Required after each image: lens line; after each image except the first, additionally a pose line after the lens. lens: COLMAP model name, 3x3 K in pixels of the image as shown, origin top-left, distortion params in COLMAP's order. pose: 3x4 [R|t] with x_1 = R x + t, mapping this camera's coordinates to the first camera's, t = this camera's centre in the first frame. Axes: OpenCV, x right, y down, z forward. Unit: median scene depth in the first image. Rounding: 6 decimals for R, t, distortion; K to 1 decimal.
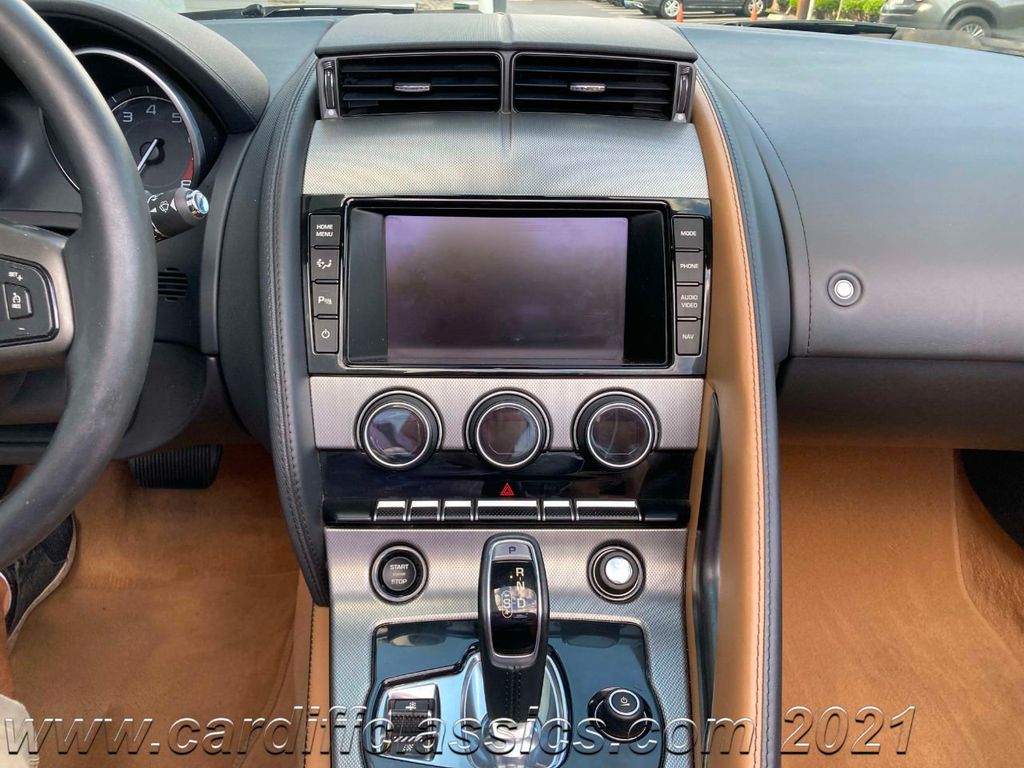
lens RADIAL K [[845.2, 0, 510.0], [0, 845.2, 393.5], [0, 0, 1]] dist [0.013223, -0.010979]
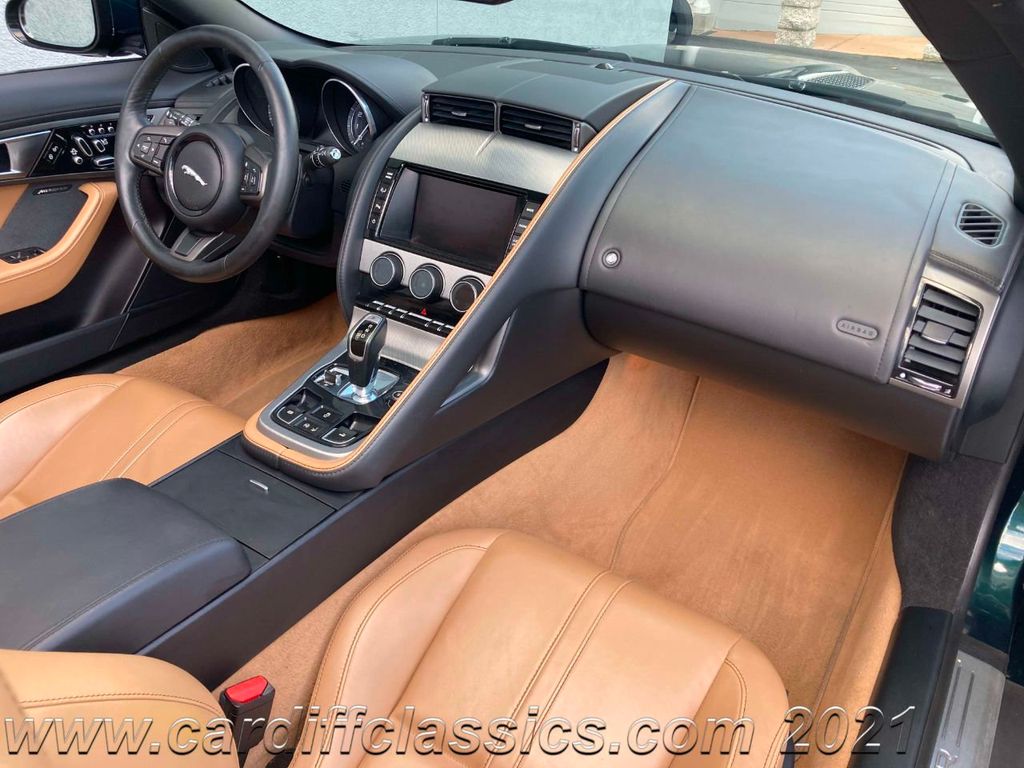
lens RADIAL K [[845.2, 0, 510.0], [0, 845.2, 393.5], [0, 0, 1]] dist [0.013223, -0.010979]
pose [[0.820424, 0.301209, -0.485981, 1.278926], [-0.272240, 0.953240, 0.131224, -0.027544], [0.502782, 0.024644, 0.864062, -0.721709]]
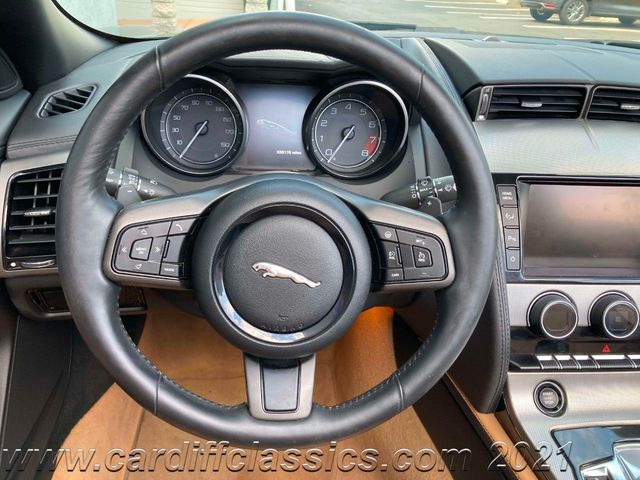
lens RADIAL K [[528.3, 0, 318.8], [0, 528.3, 246.0], [0, 0, 1]] dist [0.013223, -0.010979]
pose [[0.997165, 0.008686, 0.074744, -0.674322], [-0.011930, 0.999001, 0.043056, -0.135209], [-0.074295, -0.043826, 0.996273, -0.022376]]
